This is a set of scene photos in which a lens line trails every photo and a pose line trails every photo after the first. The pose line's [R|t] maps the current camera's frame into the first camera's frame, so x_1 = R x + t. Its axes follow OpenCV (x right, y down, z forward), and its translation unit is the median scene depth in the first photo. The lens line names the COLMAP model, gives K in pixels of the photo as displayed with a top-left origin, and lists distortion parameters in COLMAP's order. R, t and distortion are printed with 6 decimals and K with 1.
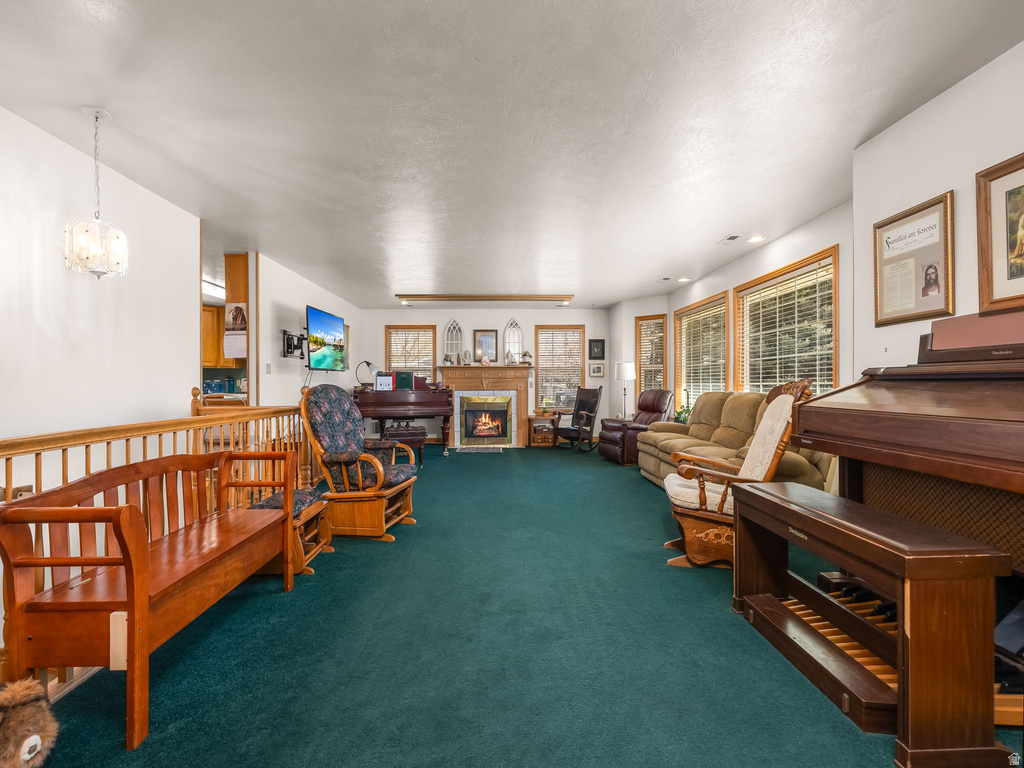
lens RADIAL K [[431.3, 0, 507.5], [0, 431.3, 386.8], [0, 0, 1]] dist [0.001658, 0.000538]
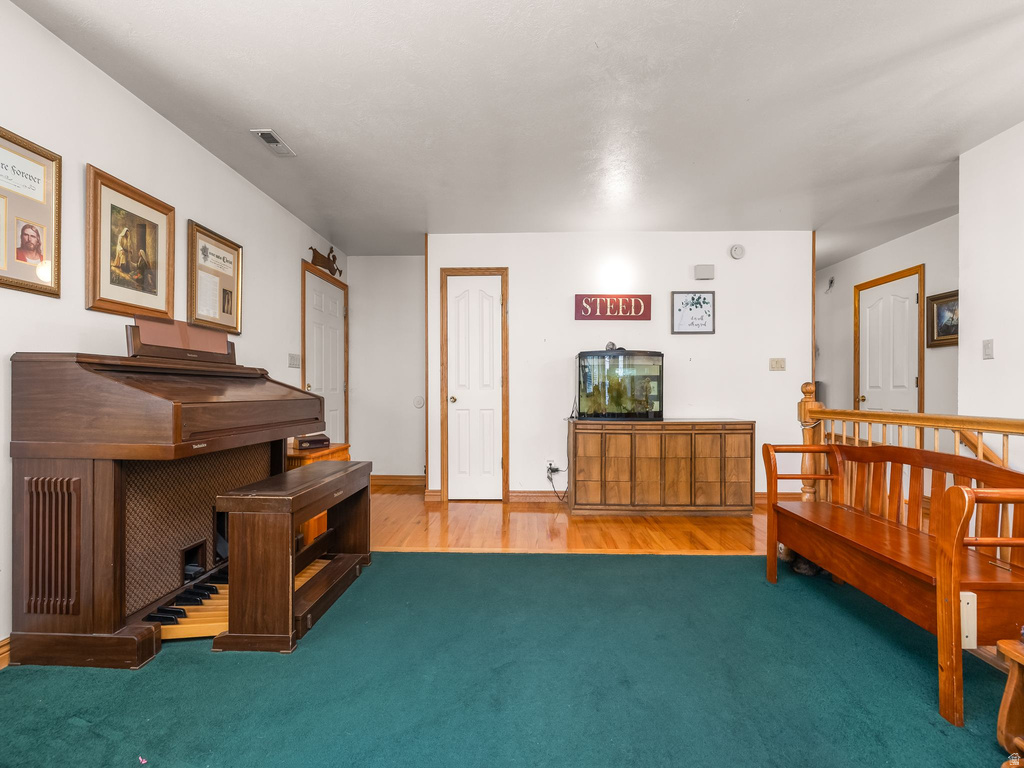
lens RADIAL K [[431.3, 0, 507.5], [0, 431.3, 386.8], [0, 0, 1]] dist [0.001658, 0.000538]
pose [[-0.997877, 0.002224, 0.065082, 0.062965], [0.002256, 0.999997, 0.000421, 0.016719], [-0.065081, 0.000567, -0.997880, 1.825554]]
